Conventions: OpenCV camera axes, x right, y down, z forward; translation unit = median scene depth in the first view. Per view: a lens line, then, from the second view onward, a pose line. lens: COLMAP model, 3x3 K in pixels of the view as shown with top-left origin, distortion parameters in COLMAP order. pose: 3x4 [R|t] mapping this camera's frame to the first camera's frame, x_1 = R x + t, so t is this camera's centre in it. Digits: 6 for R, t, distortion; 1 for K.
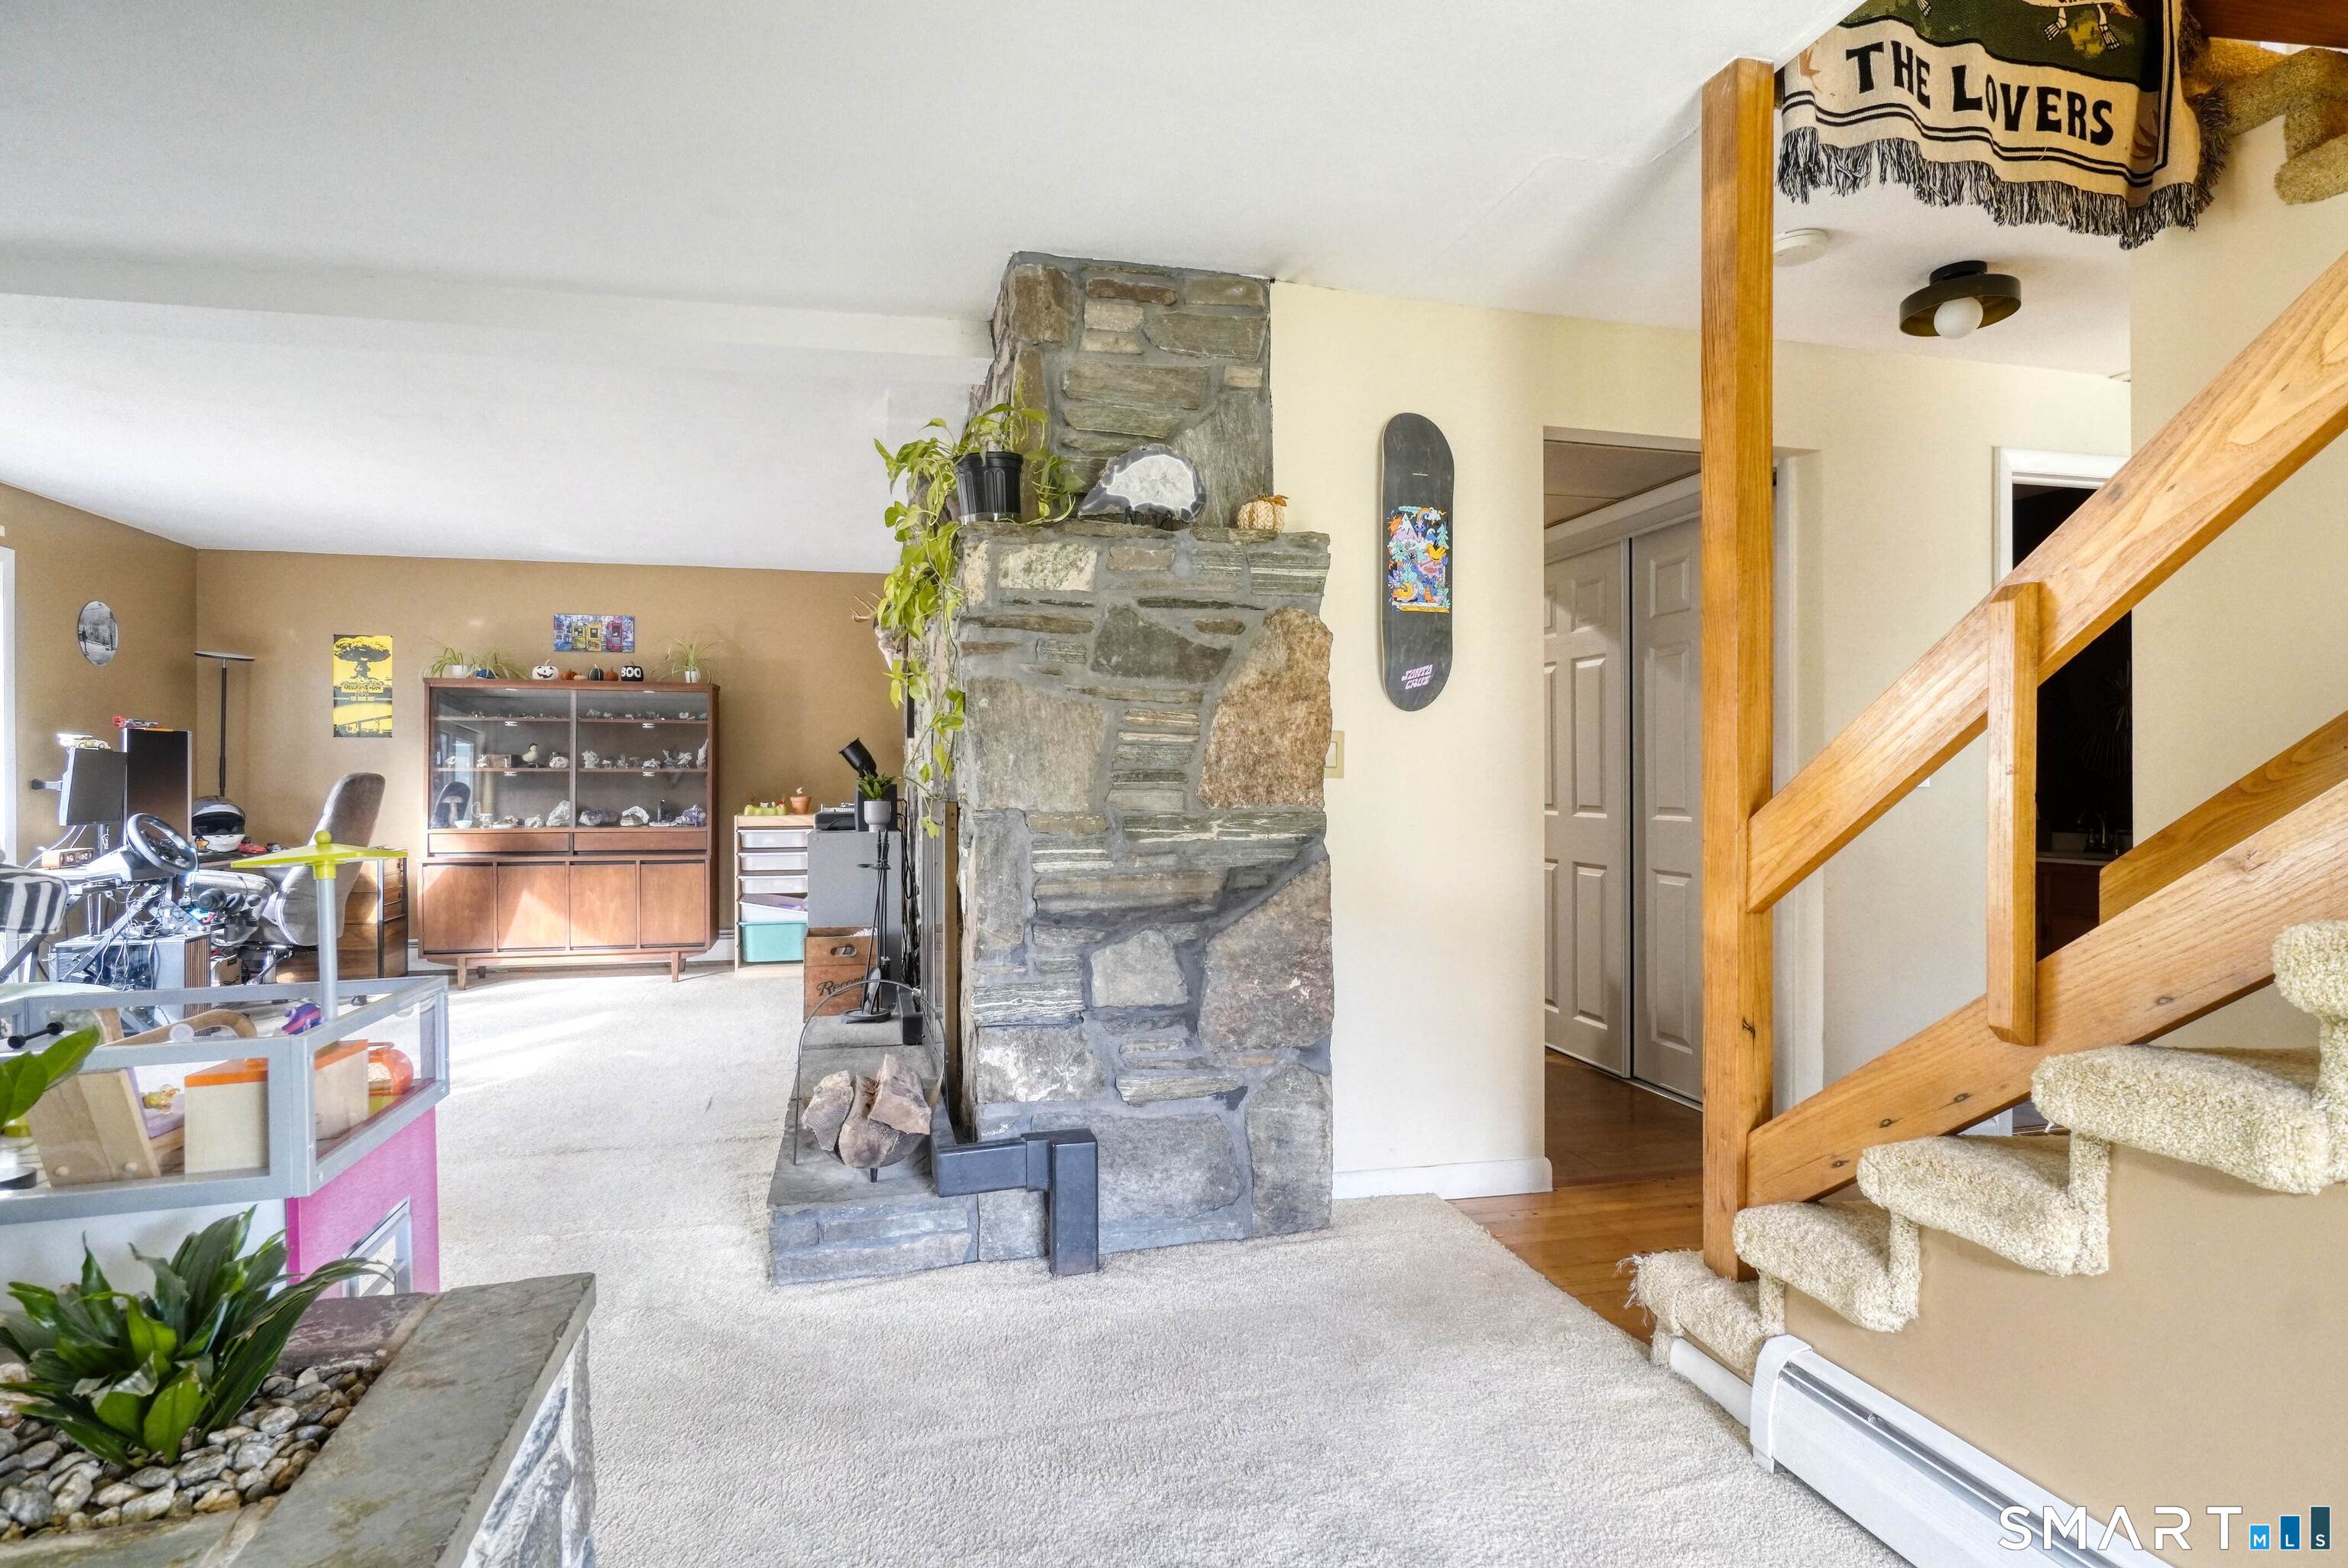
lens RADIAL K [[1172.2, 0, 1164.7], [0, 1172.2, 788.1], [0, 0, 1]] dist [-0.001112, -0.001290]
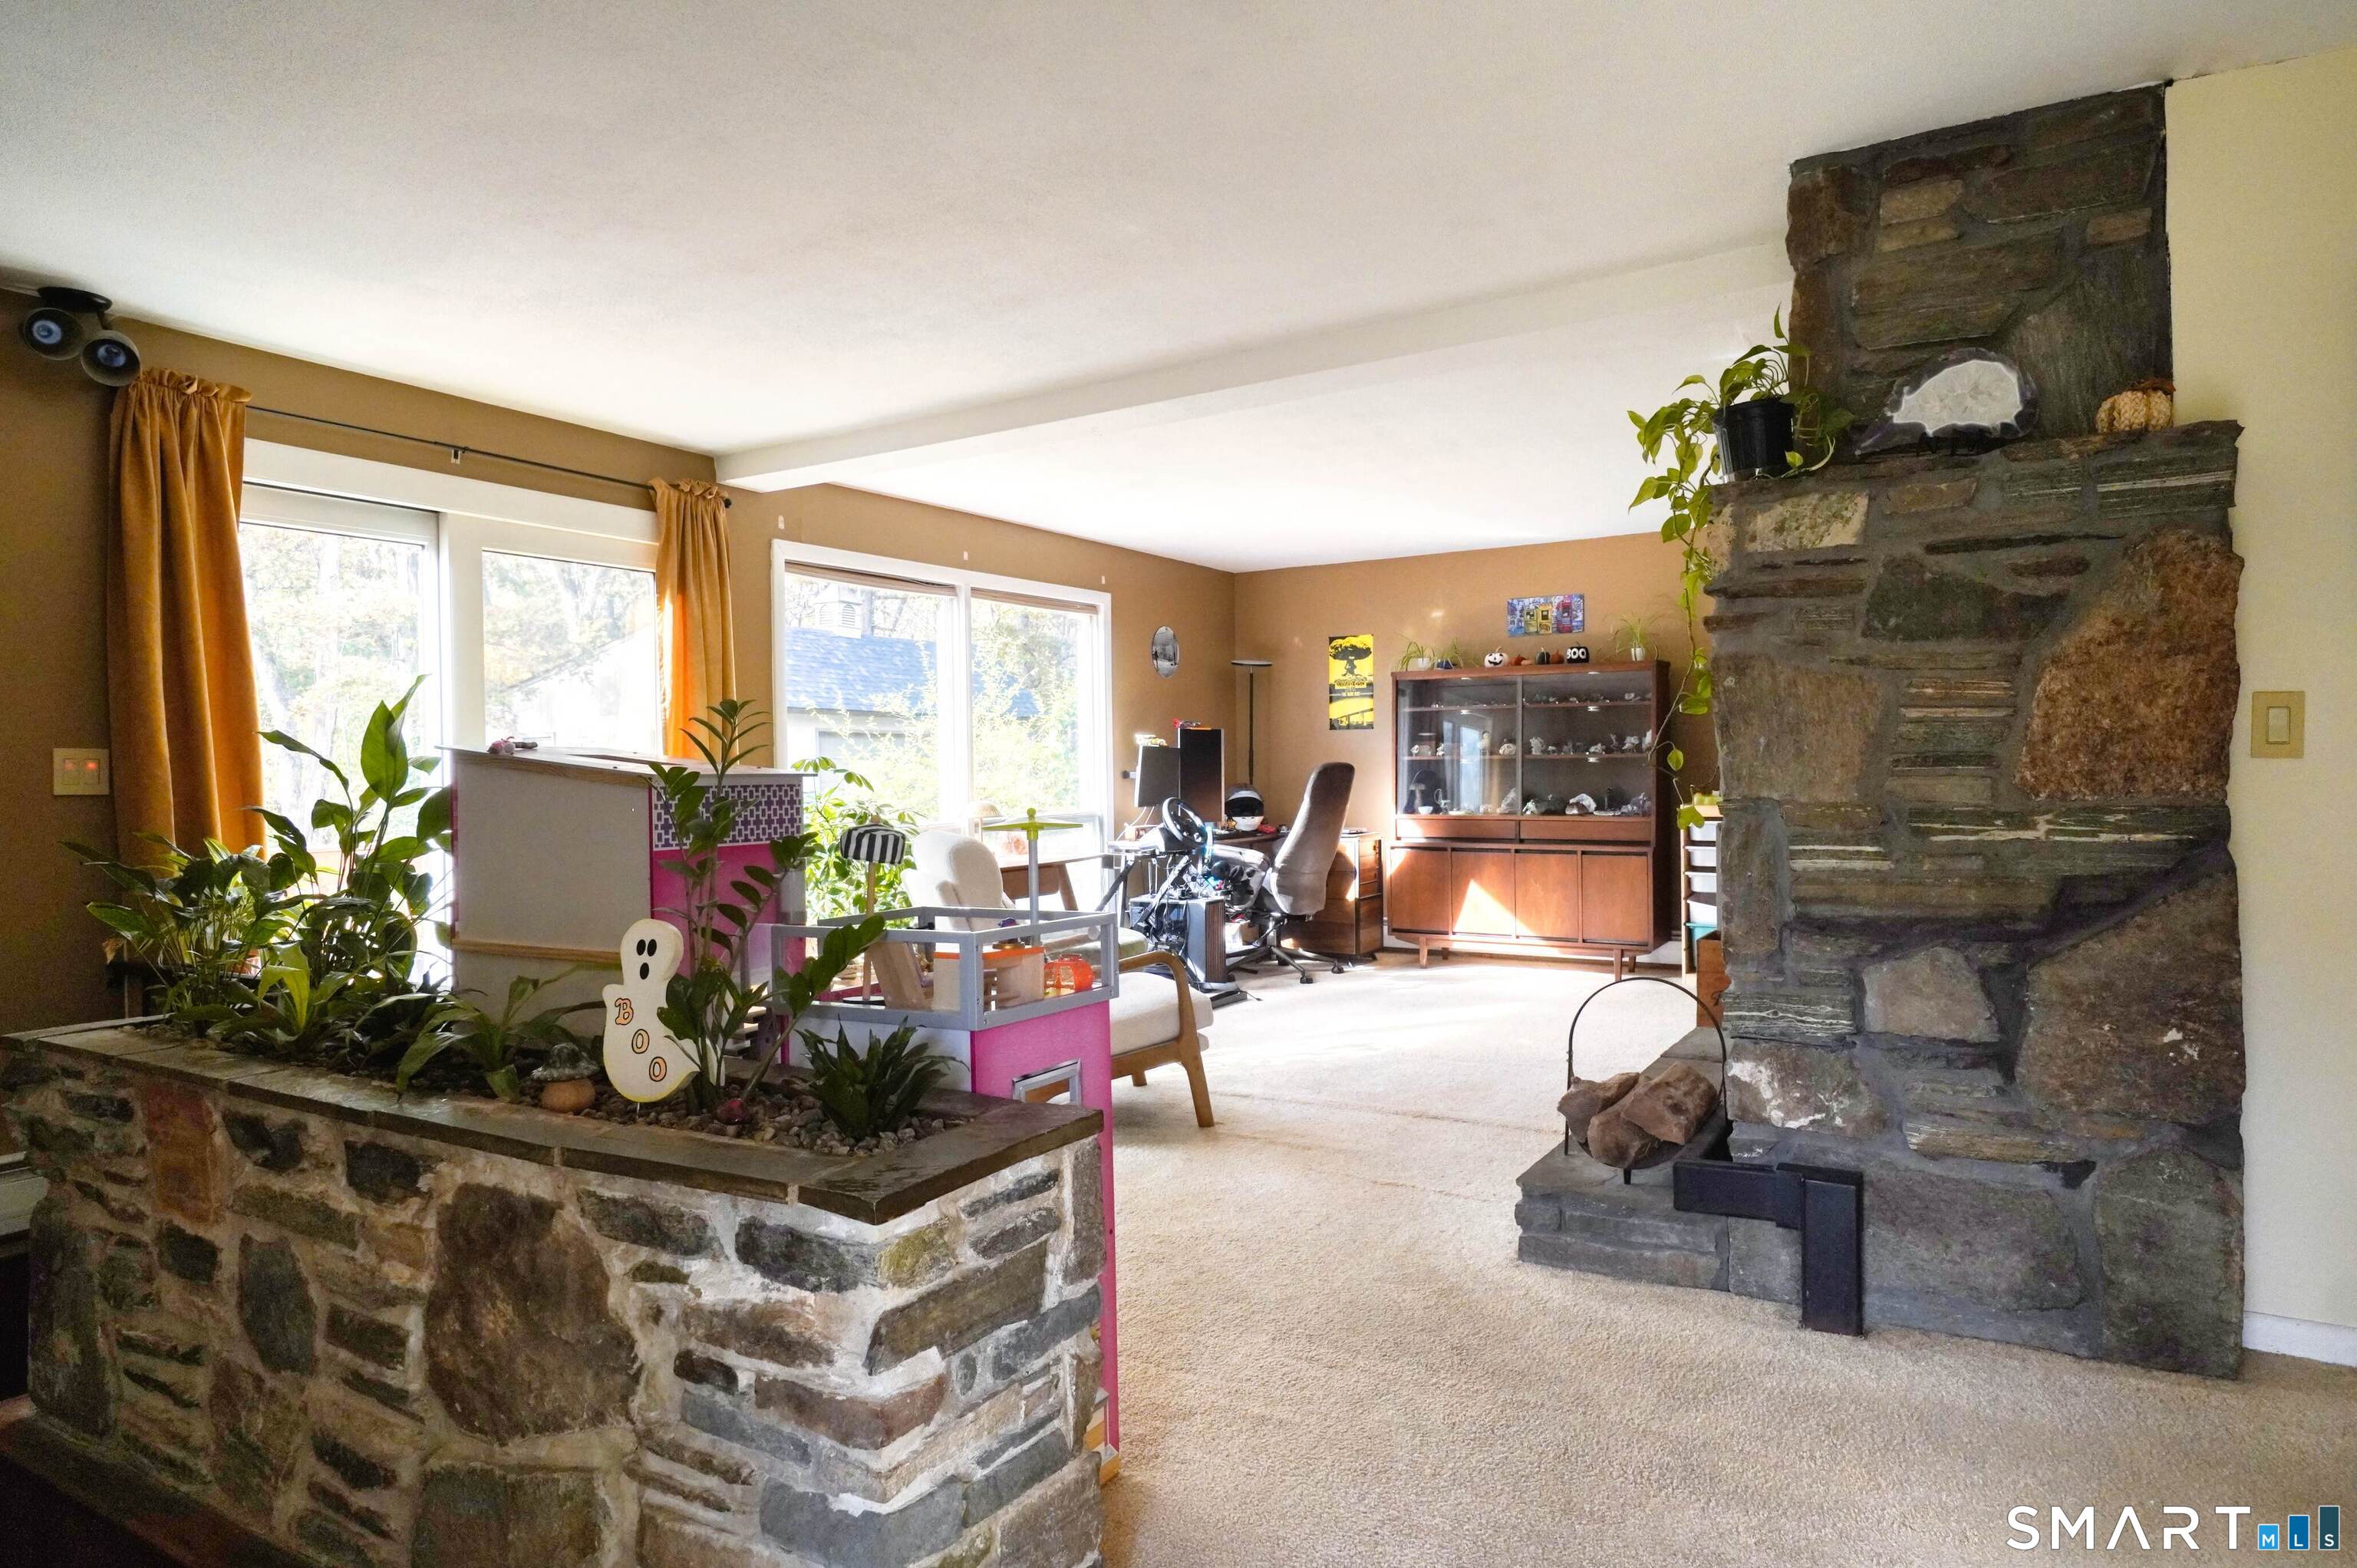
lens RADIAL K [[1331.4, 0, 1172.6], [0, 1331.4, 791.8], [0, 0, 1]] dist [0.002224, 0.003934]
pose [[0.721722, 0.003803, -0.692173, 0.237076], [0.005619, 0.999920, 0.011353, -0.001464], [0.692161, -0.012083, 0.721642, -0.046659]]
